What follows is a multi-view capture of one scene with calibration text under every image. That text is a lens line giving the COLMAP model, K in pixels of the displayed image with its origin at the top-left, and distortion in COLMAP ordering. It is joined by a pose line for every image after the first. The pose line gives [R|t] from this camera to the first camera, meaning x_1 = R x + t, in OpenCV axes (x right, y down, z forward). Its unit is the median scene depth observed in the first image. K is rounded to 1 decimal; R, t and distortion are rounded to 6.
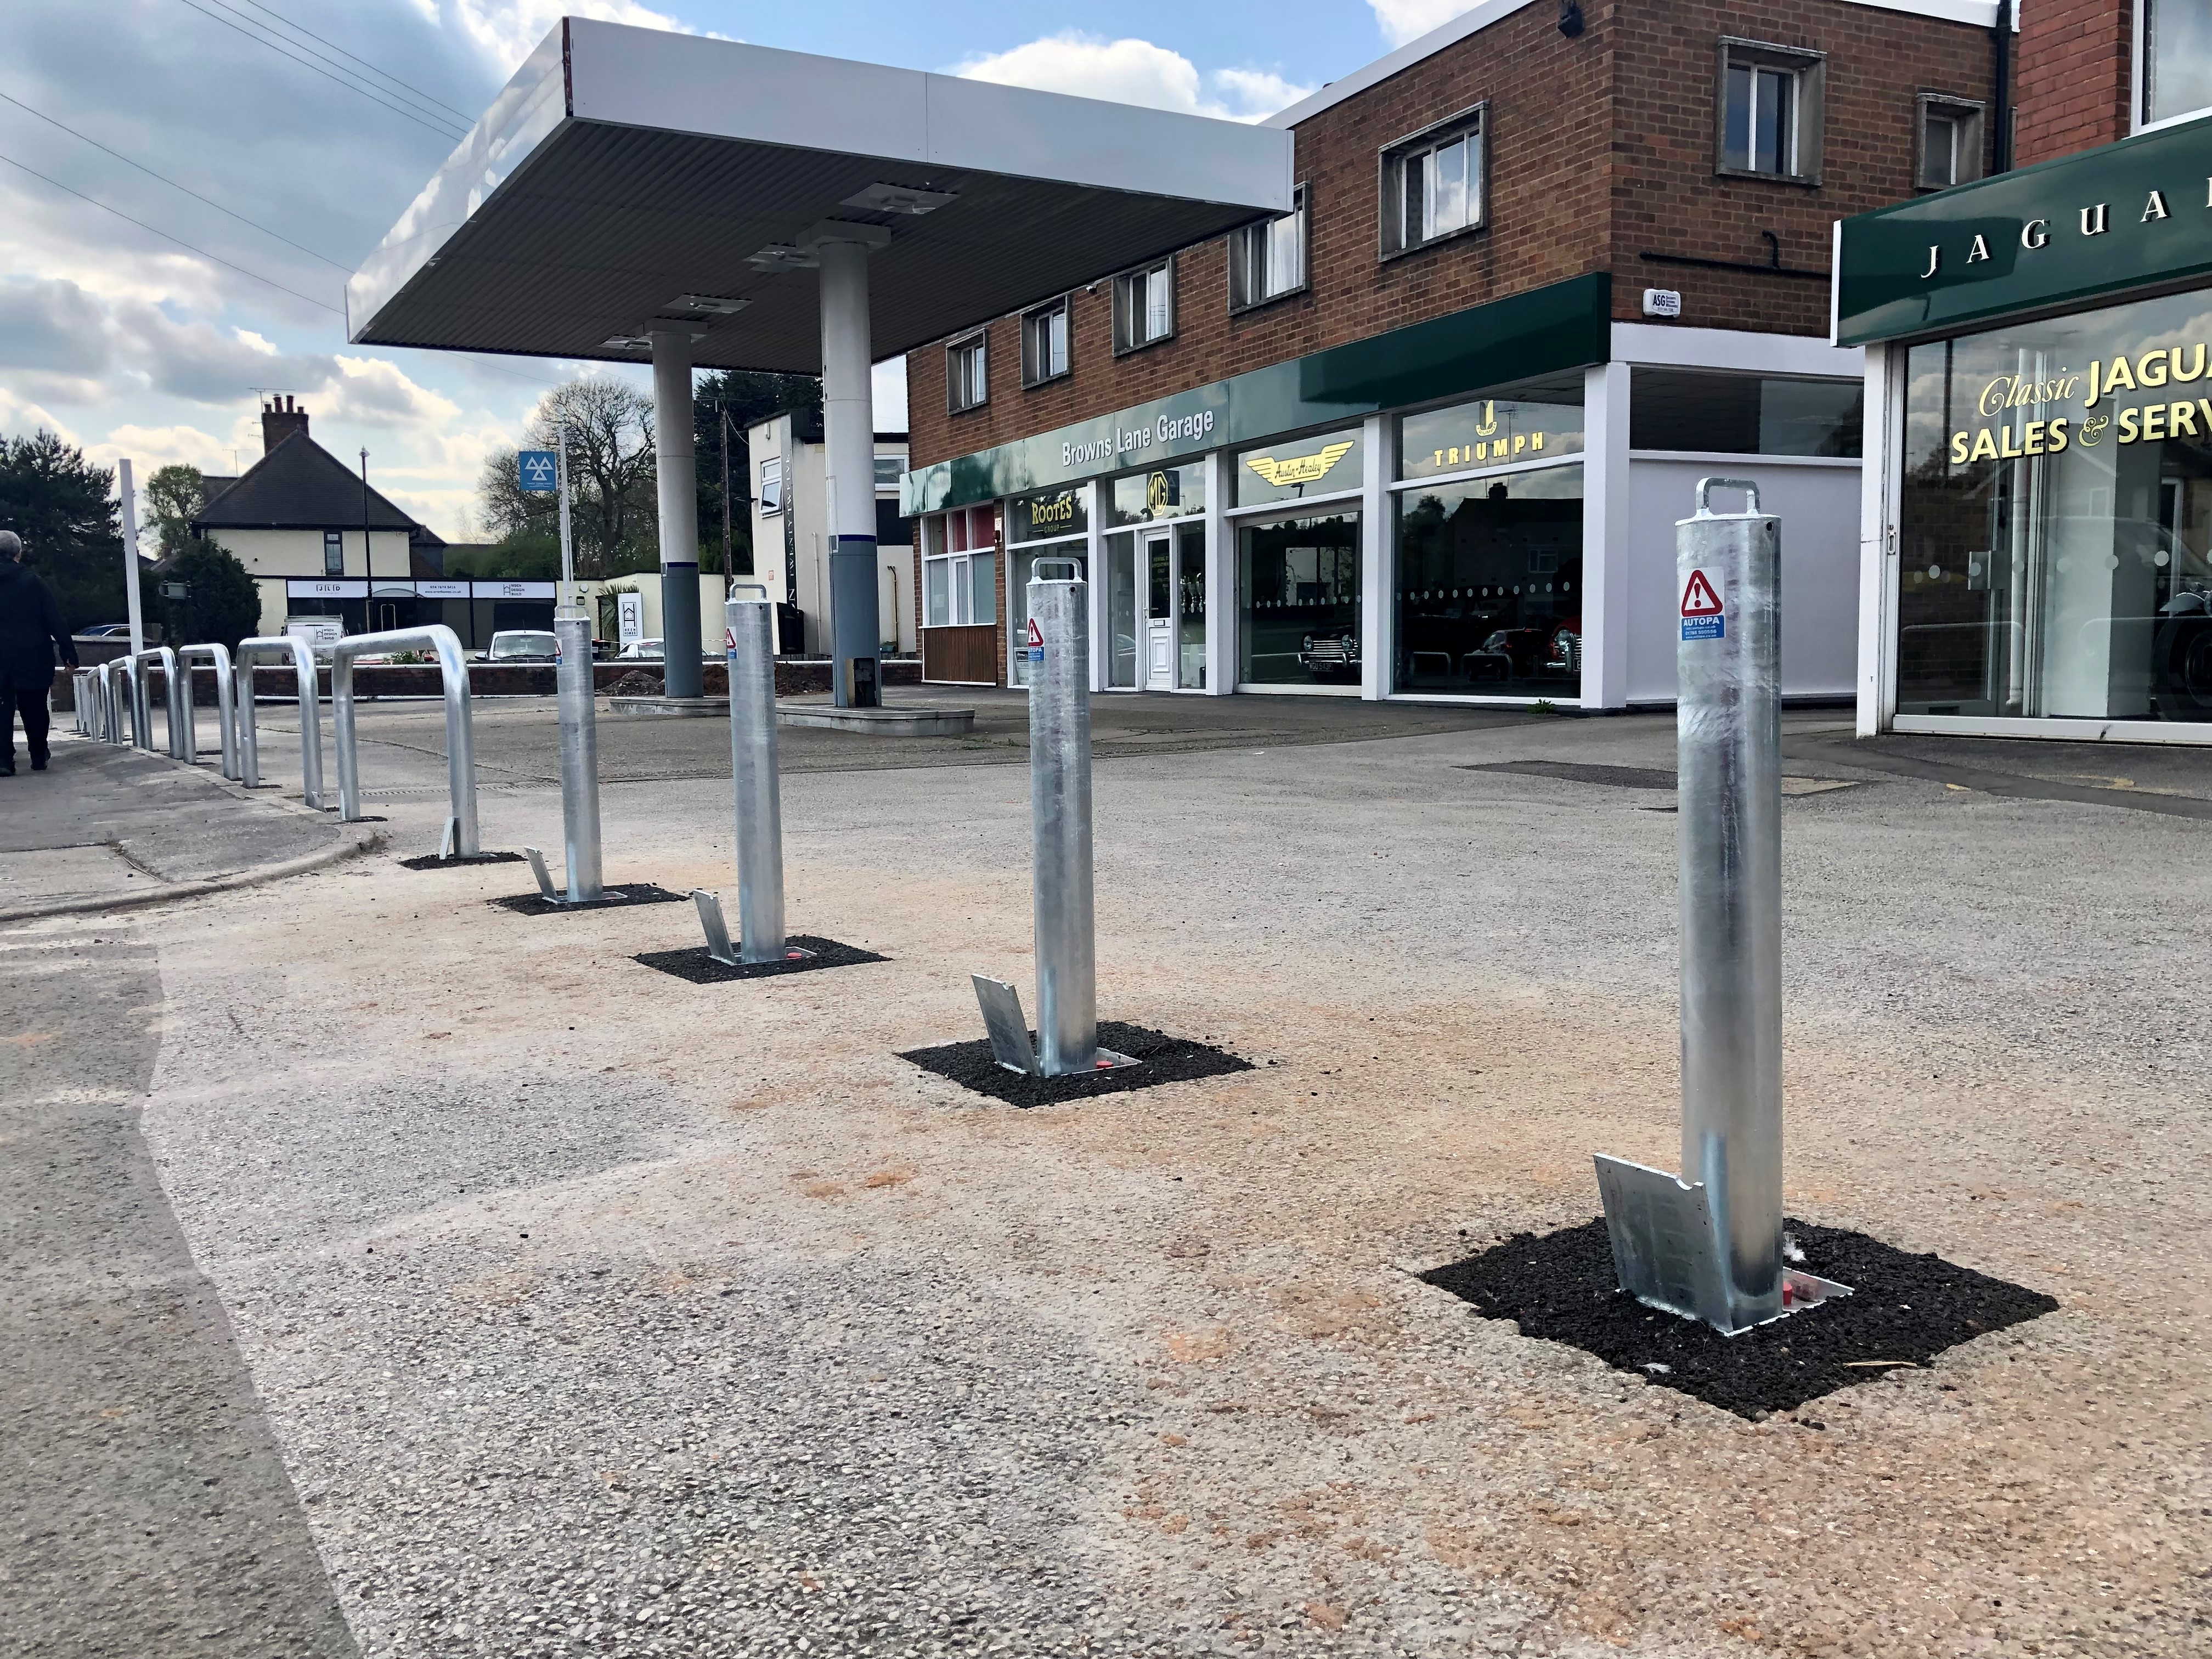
lens RADIAL K [[1802.6, 0, 1107.1], [0, 1802.6, 829.3], [0, 0, 1]] dist [0.026123, -0.022688]
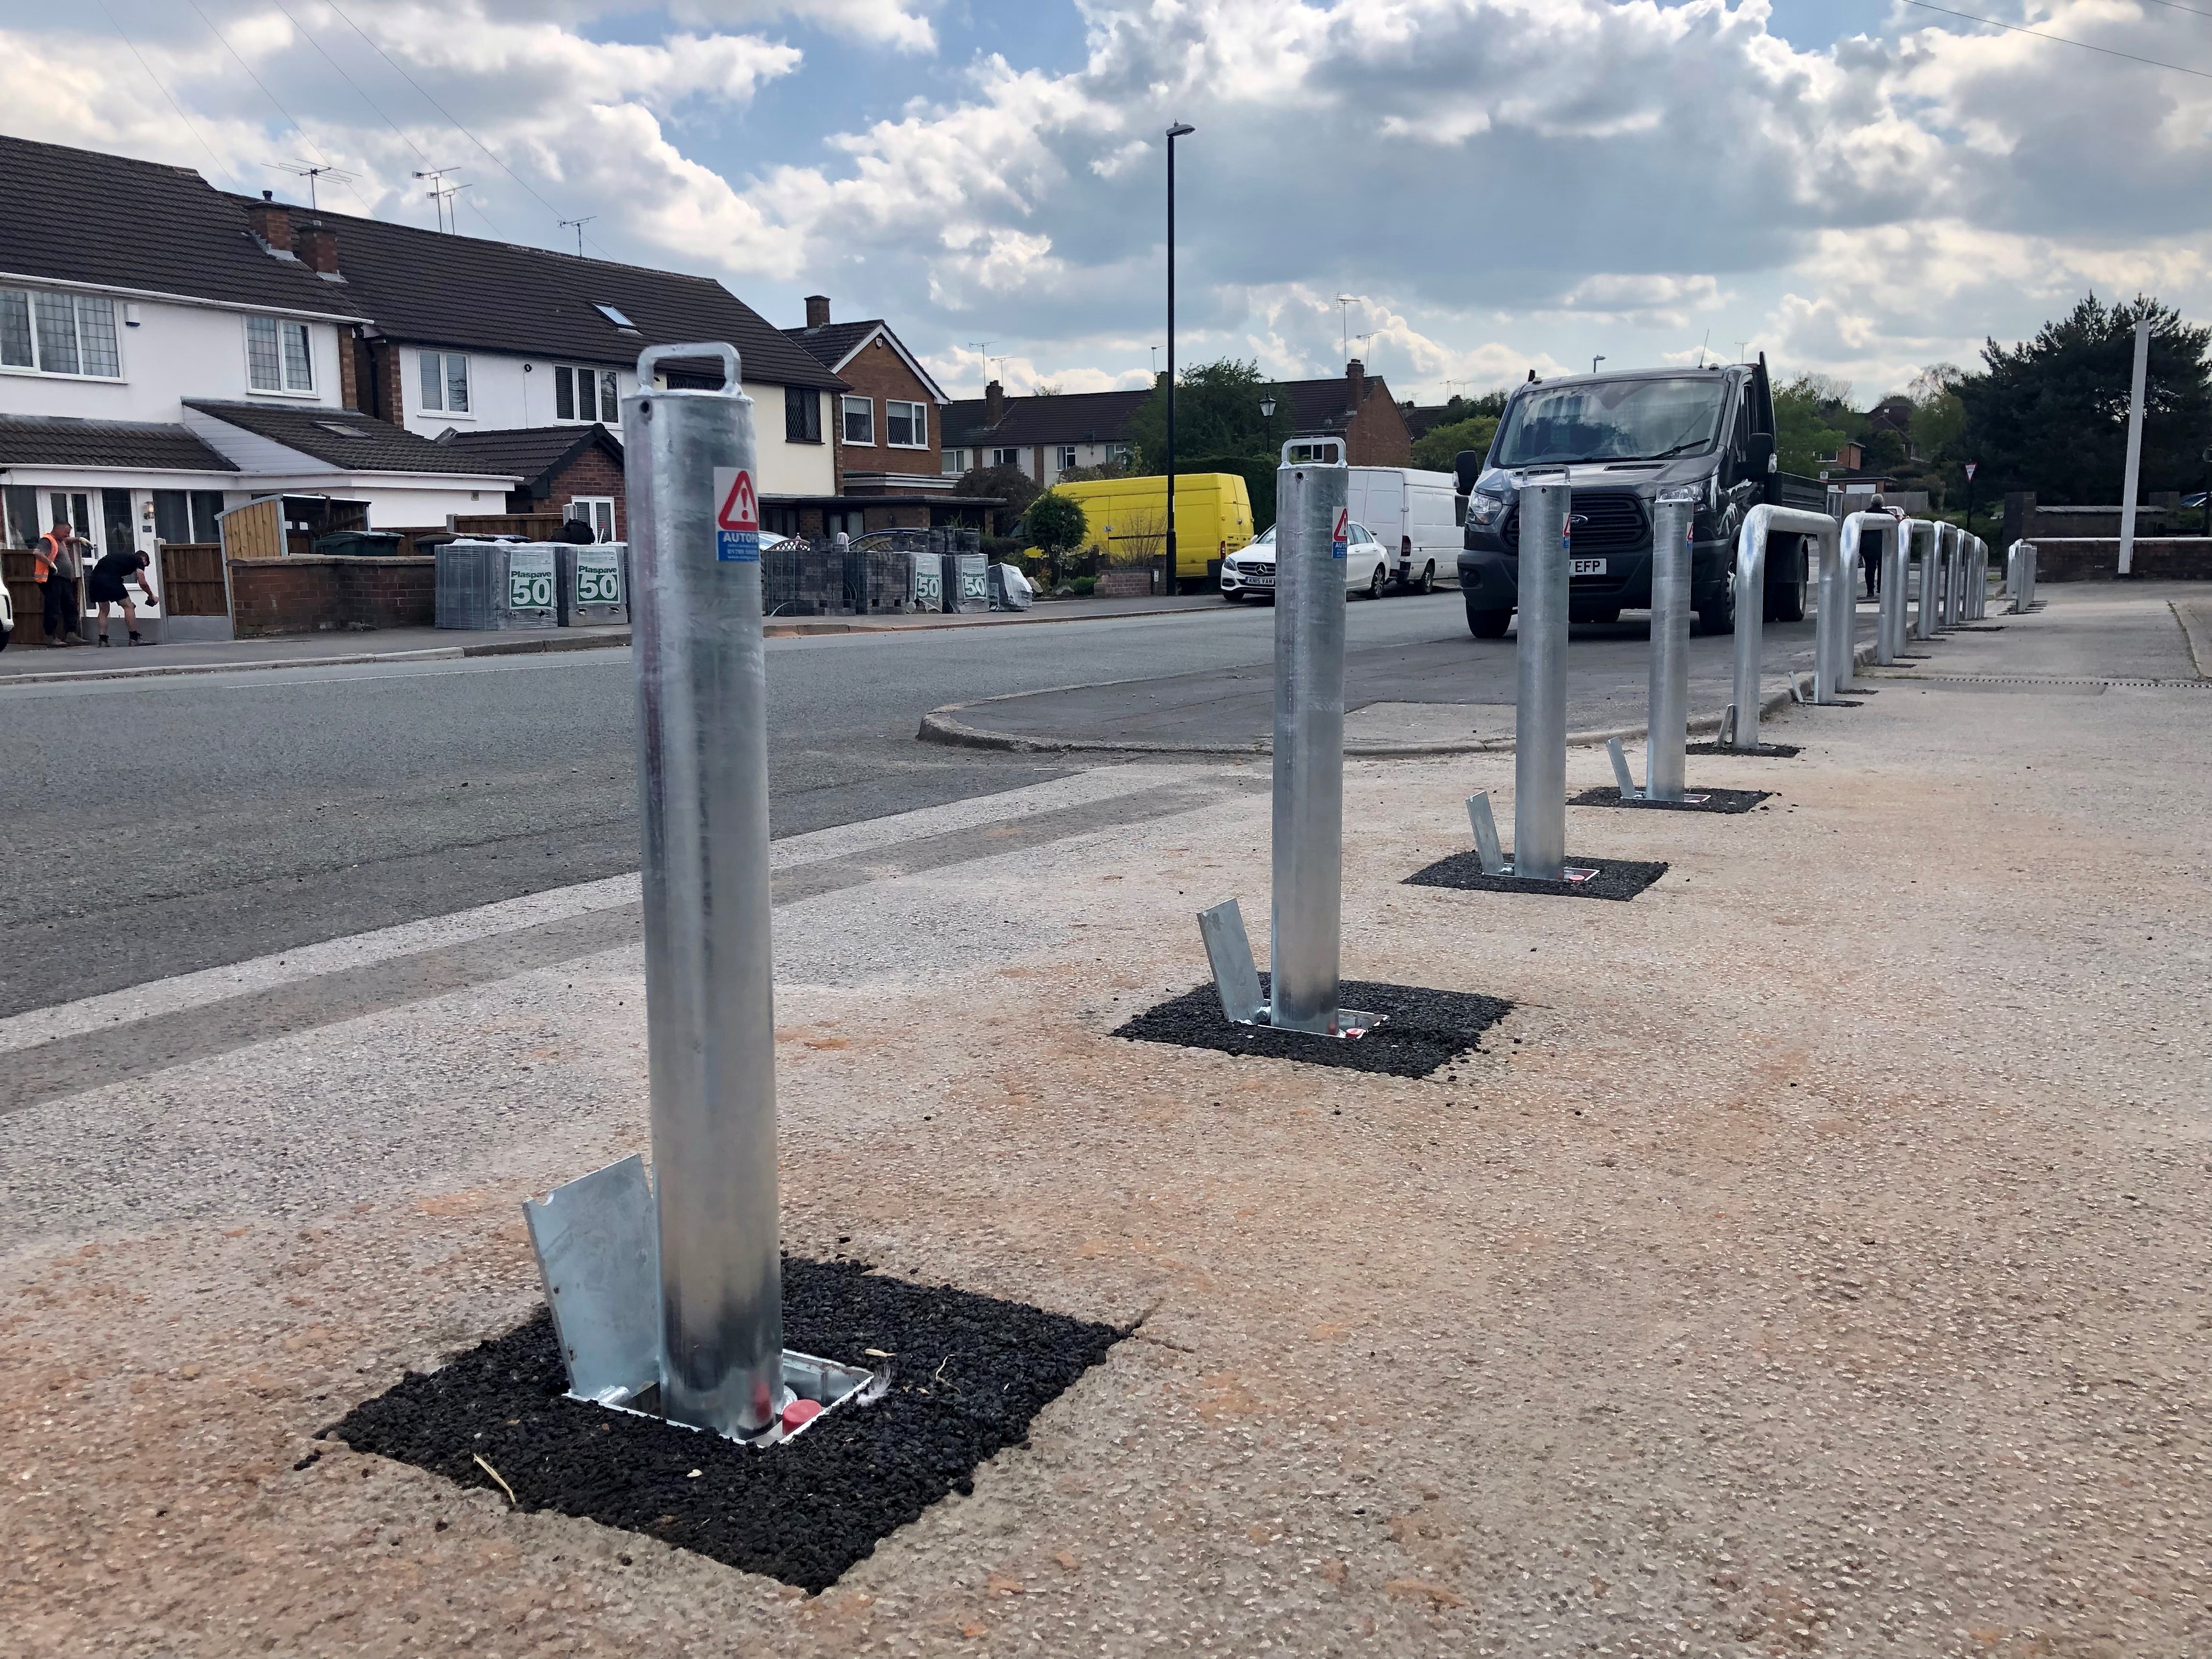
lens RADIAL K [[1802.6, 0, 1105.3], [0, 1802.6, 826.4], [0, 0, 1]] dist [0.026123, -0.022688]
pose [[0.486503, 0.143512, -0.861811, 0.095953], [-0.082550, 0.989554, 0.118184, -0.008509], [0.869770, 0.013645, 0.493268, 0.066427]]
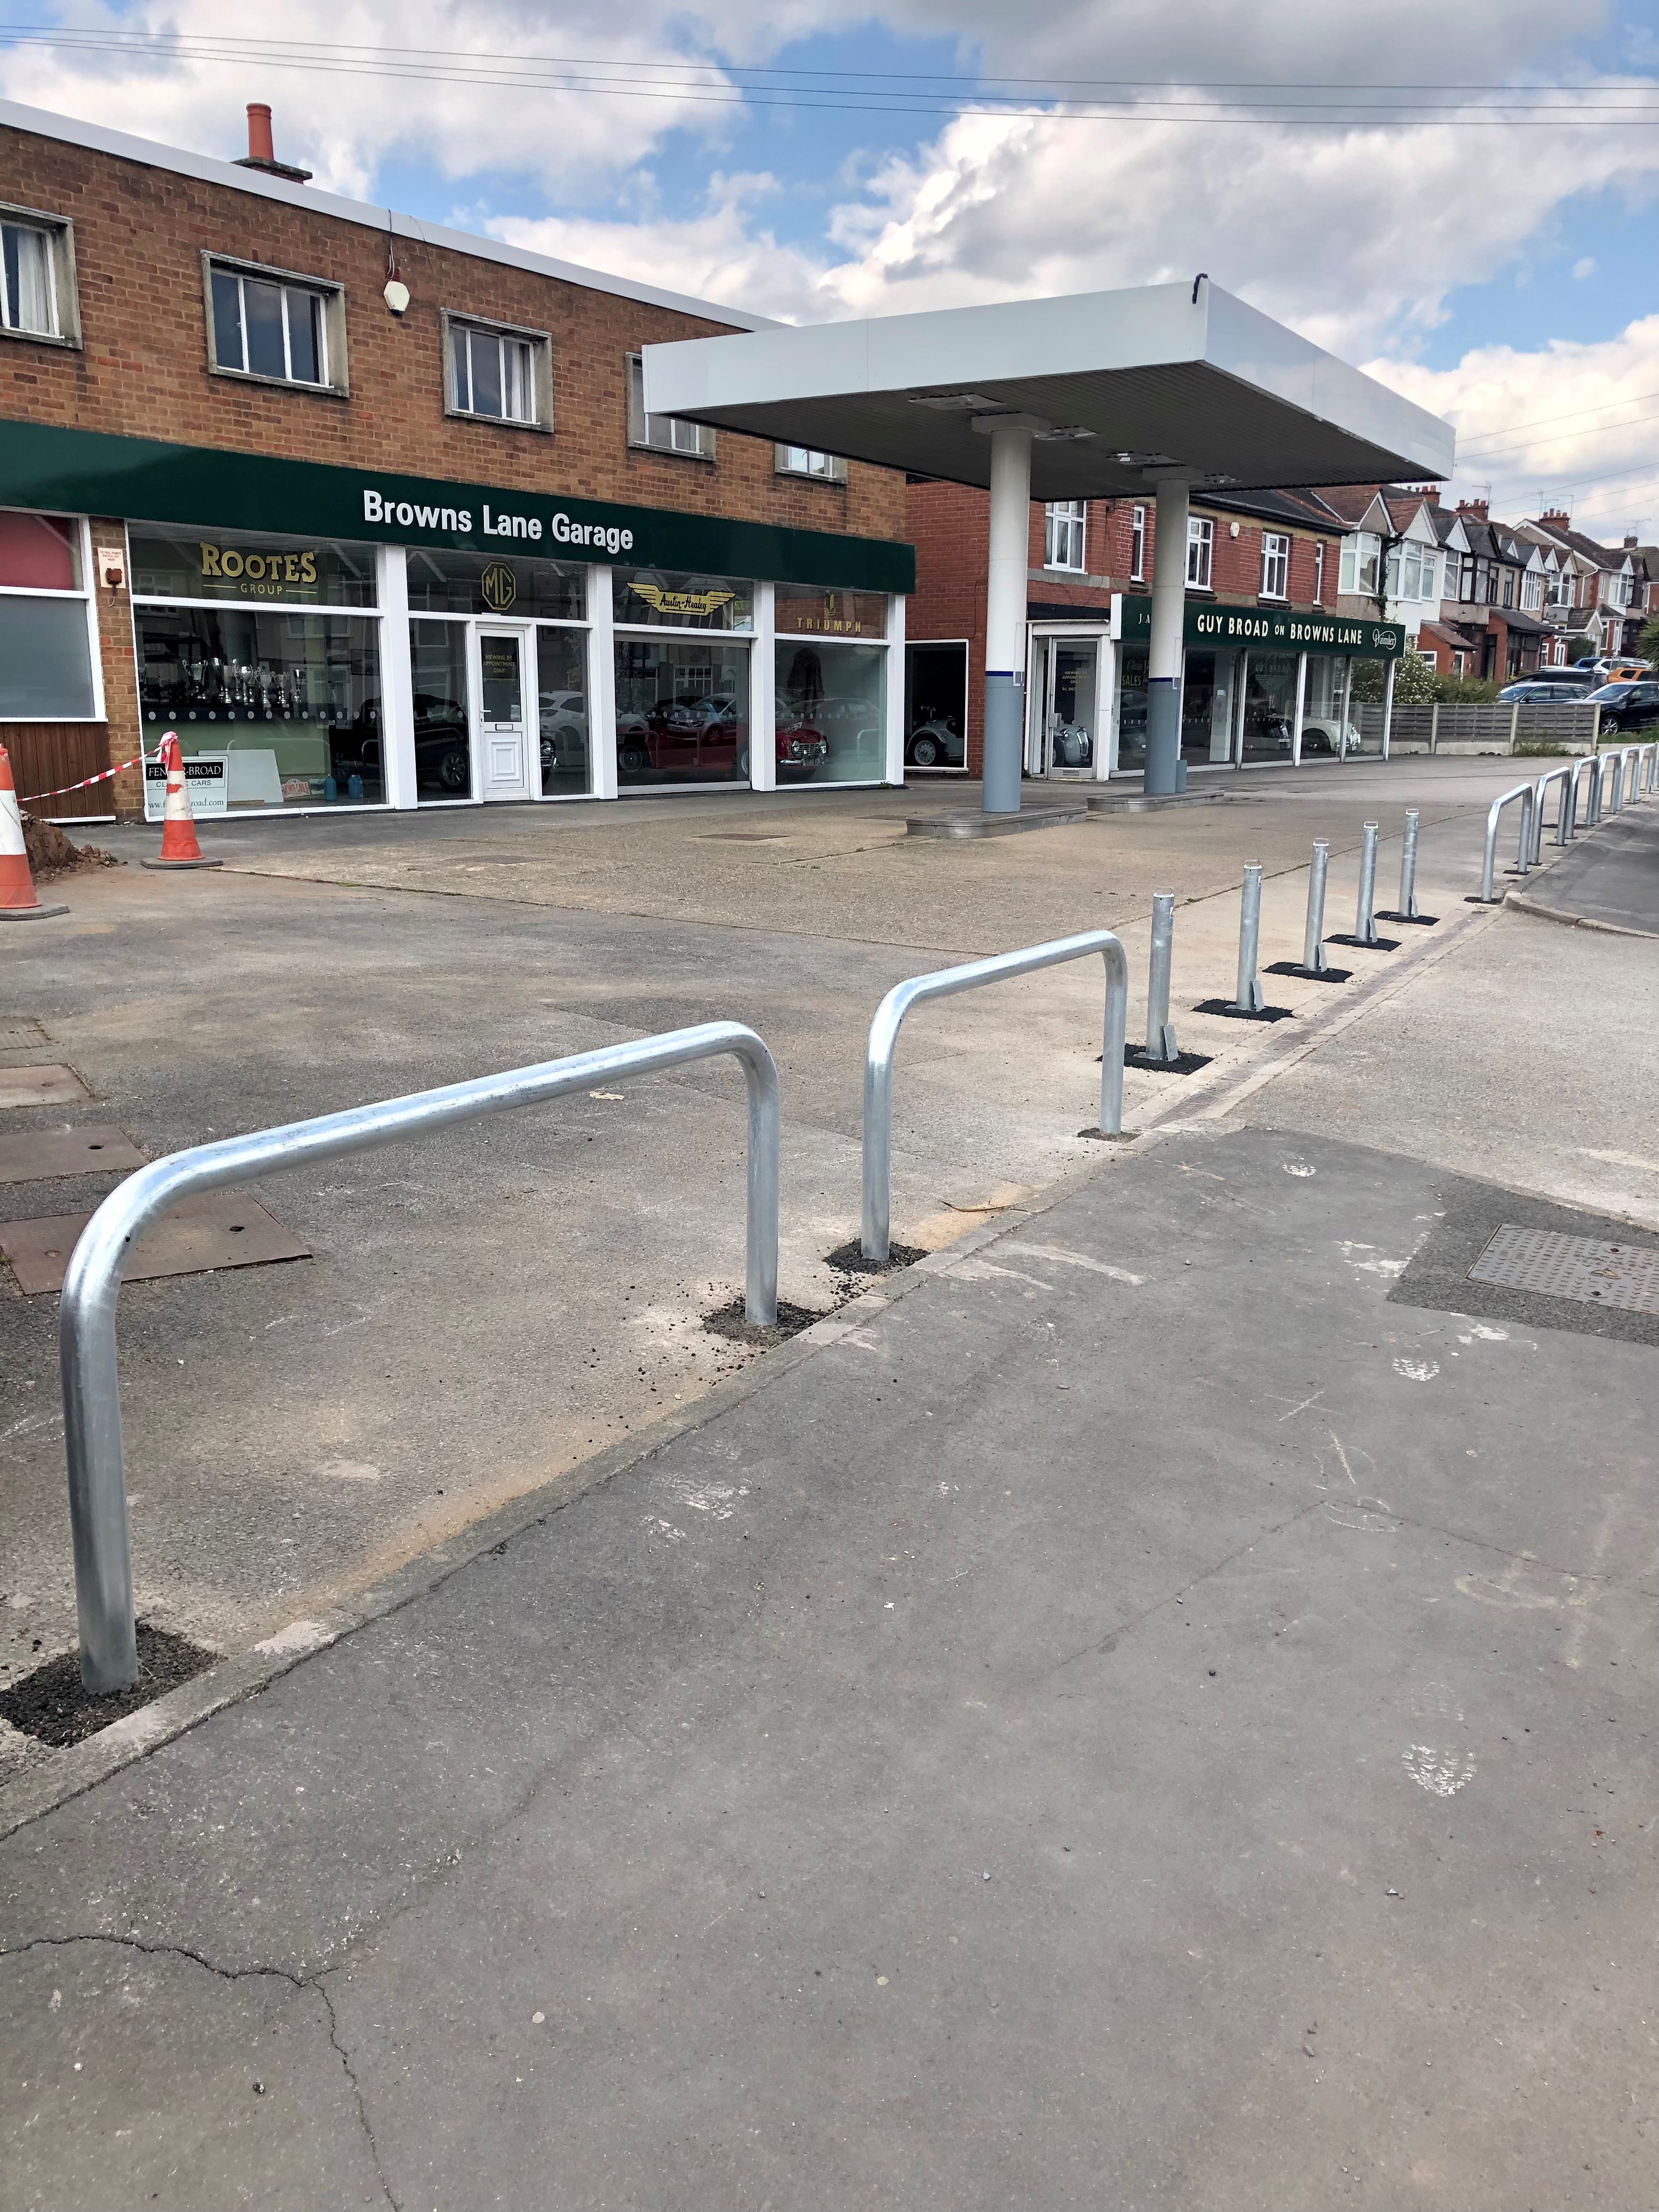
lens RADIAL K [[1802.6, 0, 831.6], [0, 1802.6, 1107.1], [0, 0, 1]] dist [0.026123, -0.022688]
pose [[-0.478184, -0.178411, 0.859948, -1.021765], [0.087142, 0.964680, 0.248595, -0.161457], [-0.873926, 0.193812, -0.445747, 1.480689]]
